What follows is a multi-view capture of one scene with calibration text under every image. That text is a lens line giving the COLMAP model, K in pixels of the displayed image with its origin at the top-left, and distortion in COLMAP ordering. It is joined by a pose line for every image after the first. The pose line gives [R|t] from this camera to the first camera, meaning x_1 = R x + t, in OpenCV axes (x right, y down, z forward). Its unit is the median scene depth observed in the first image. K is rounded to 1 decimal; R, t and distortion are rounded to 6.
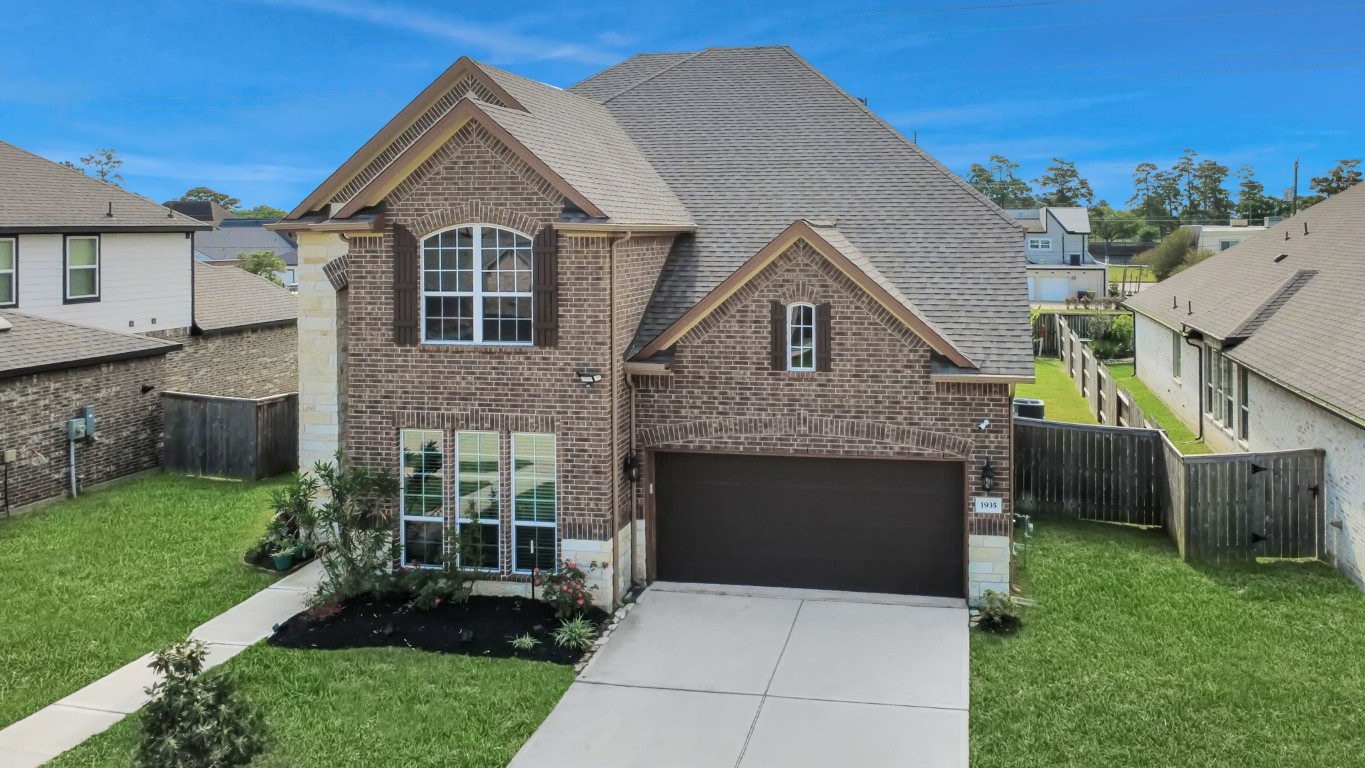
lens RADIAL K [[1161.3, 0, 682.5], [0, 1161.3, 384.0], [0, 0, 1]] dist [-0.006944, 0.000116]
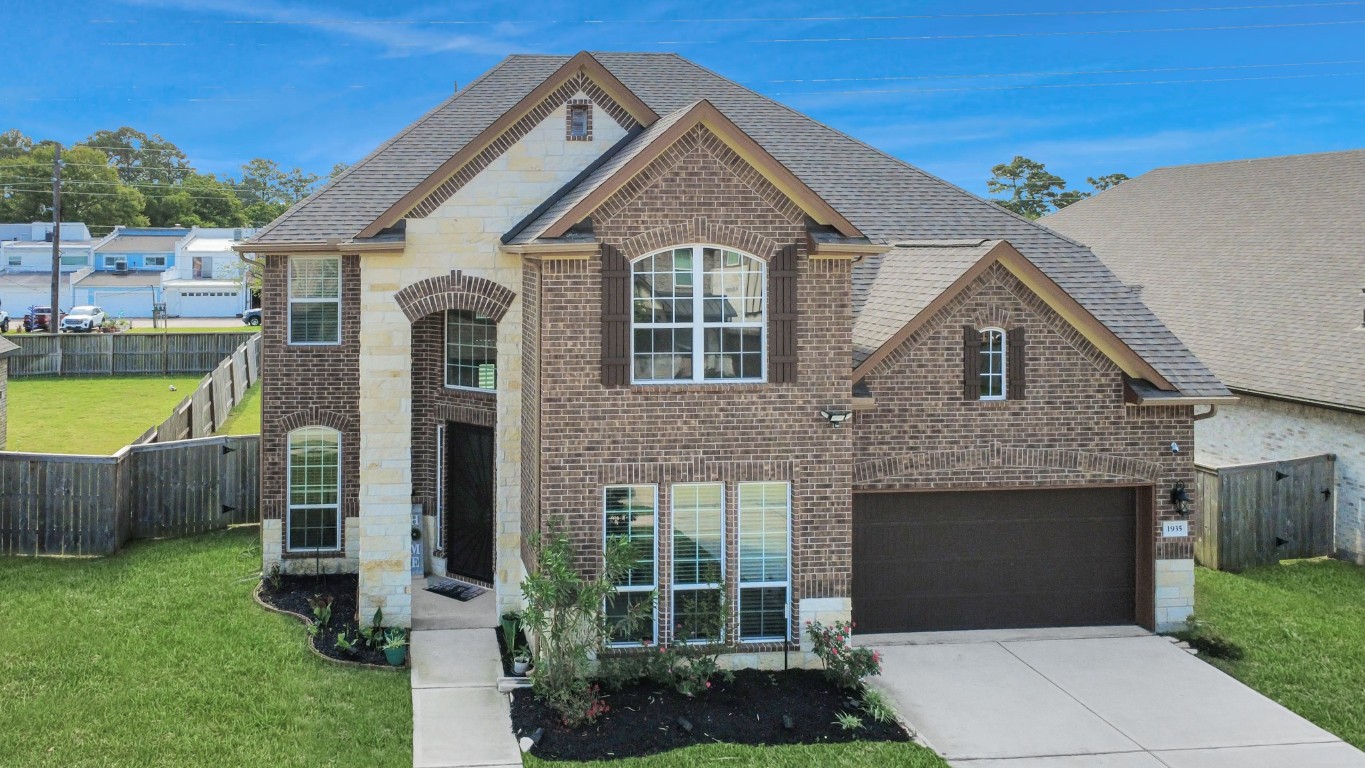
lens RADIAL K [[1209.4, 0, 682.5], [0, 1209.4, 384.0], [0, 0, 1]] dist [-0.004813, 0.002102]
pose [[0.957545, -0.032625, 0.286433, -0.441655], [0.037849, 0.999202, -0.012721, -0.022033], [-0.285790, 0.023022, 0.958016, 0.135666]]
